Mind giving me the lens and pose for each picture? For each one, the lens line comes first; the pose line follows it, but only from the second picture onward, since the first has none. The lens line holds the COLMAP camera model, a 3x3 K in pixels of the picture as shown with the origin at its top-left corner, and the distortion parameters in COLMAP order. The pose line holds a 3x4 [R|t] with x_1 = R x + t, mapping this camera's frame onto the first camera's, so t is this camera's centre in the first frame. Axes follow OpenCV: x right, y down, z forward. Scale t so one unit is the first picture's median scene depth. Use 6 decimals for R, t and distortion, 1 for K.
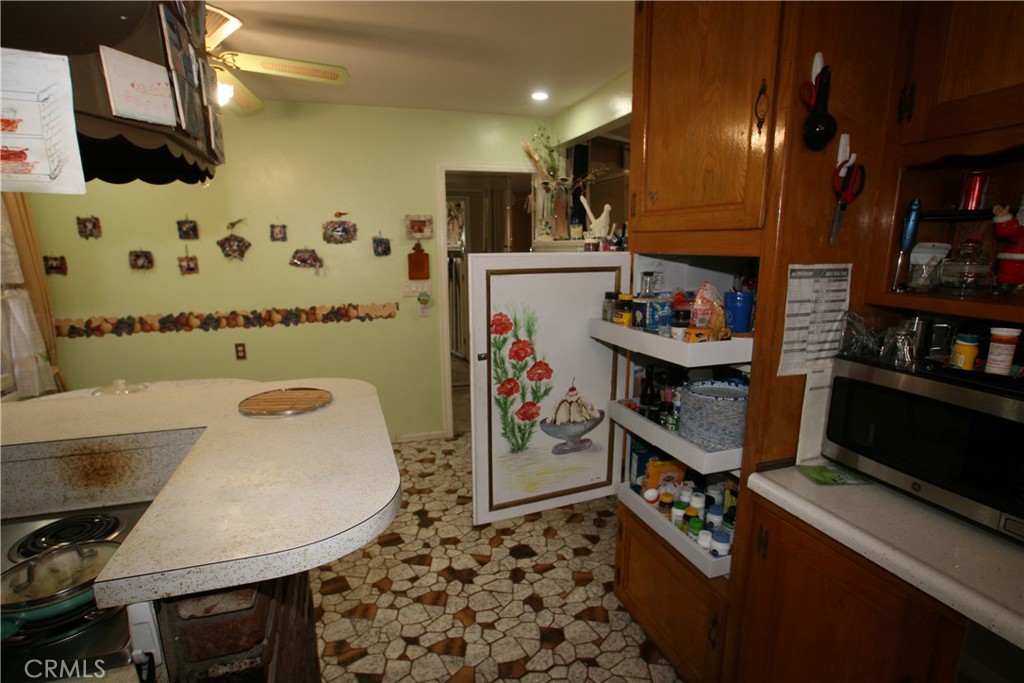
lens RADIAL K [[525.0, 0, 512.3], [0, 525.0, 360.3], [0, 0, 1]] dist [-0.064158, 0.027932]
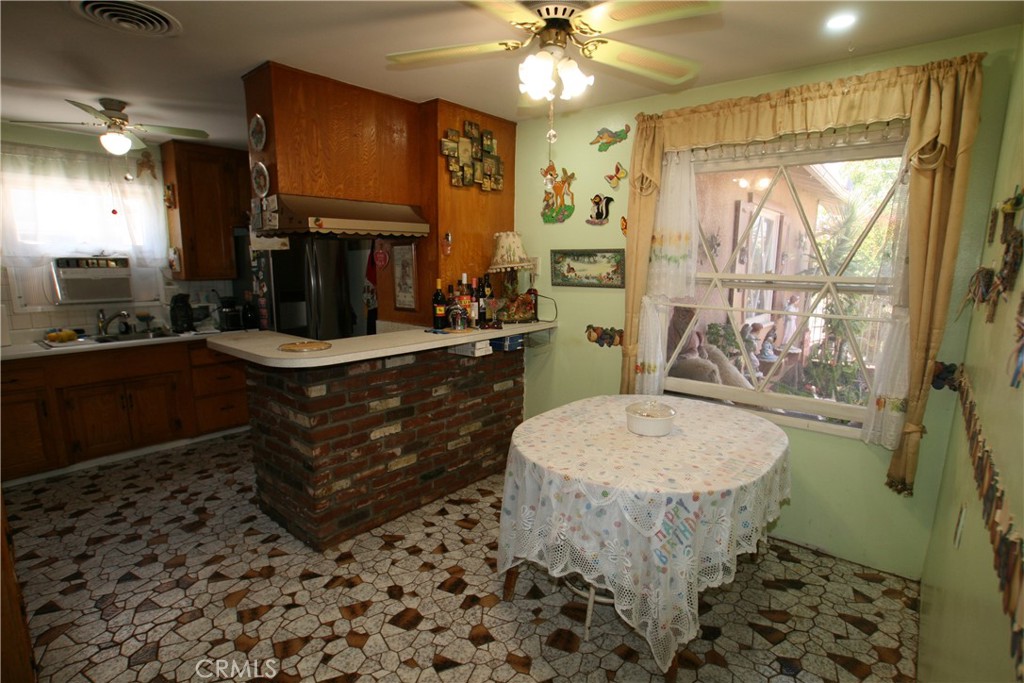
lens RADIAL K [[521.7, 0, 509.6], [0, 521.7, 357.4], [0, 0, 1]] dist [-0.068810, 0.031055]
pose [[-0.850252, 0.098136, -0.517146, -0.049130], [-0.114436, 0.924505, 0.363585, -0.271506], [0.513785, 0.368320, -0.774832, 1.218886]]
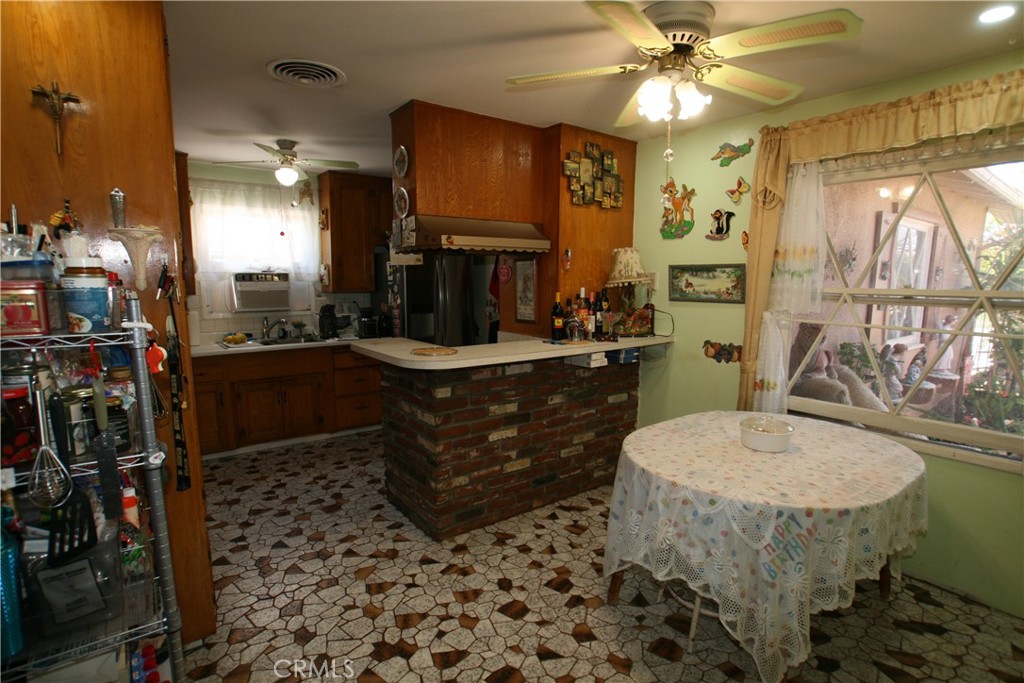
lens RADIAL K [[525.0, 0, 511.4], [0, 525.0, 355.0], [0, 0, 1]] dist [-0.064158, 0.027932]
pose [[-0.945272, 0.050574, -0.322341, -0.029788], [-0.068432, 0.935213, 0.347410, -0.275284], [0.319028, 0.350455, -0.880569, 1.265153]]
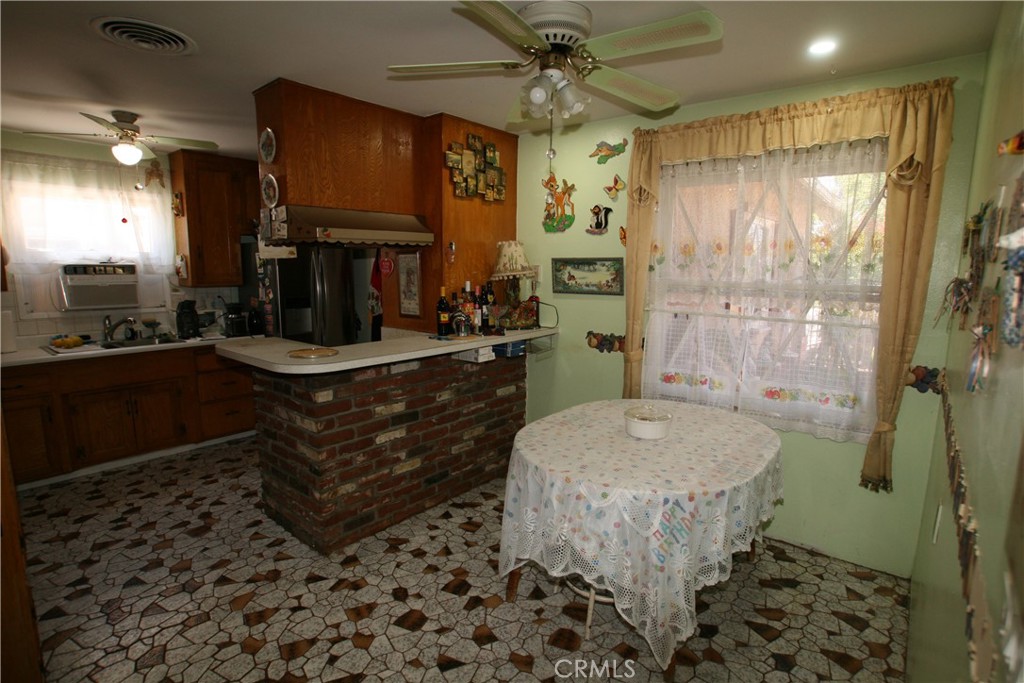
lens RADIAL K [[521.7, 0, 521.1], [0, 521.7, 345.8], [0, 0, 1]] dist [-0.068810, 0.031055]
pose [[-0.841263, 0.083672, -0.534111, -0.036642], [-0.118519, 0.935374, 0.333210, -0.283017], [0.527474, 0.343620, -0.776979, 1.238103]]
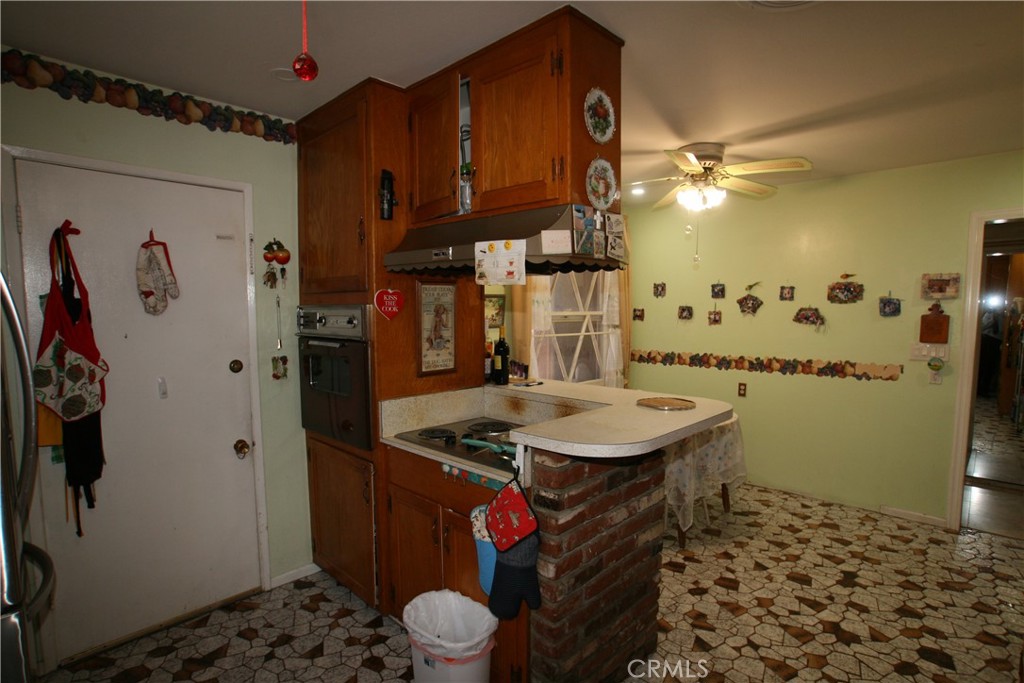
lens RADIAL K [[525.0, 0, 511.2], [0, 525.0, 352.6], [0, 0, 1]] dist [-0.064158, 0.027932]
pose [[0.476456, 0.083623, -0.875212, 0.307819], [-0.191444, 0.981448, -0.010446, 0.015494], [0.858102, 0.172531, 0.483626, -0.073666]]
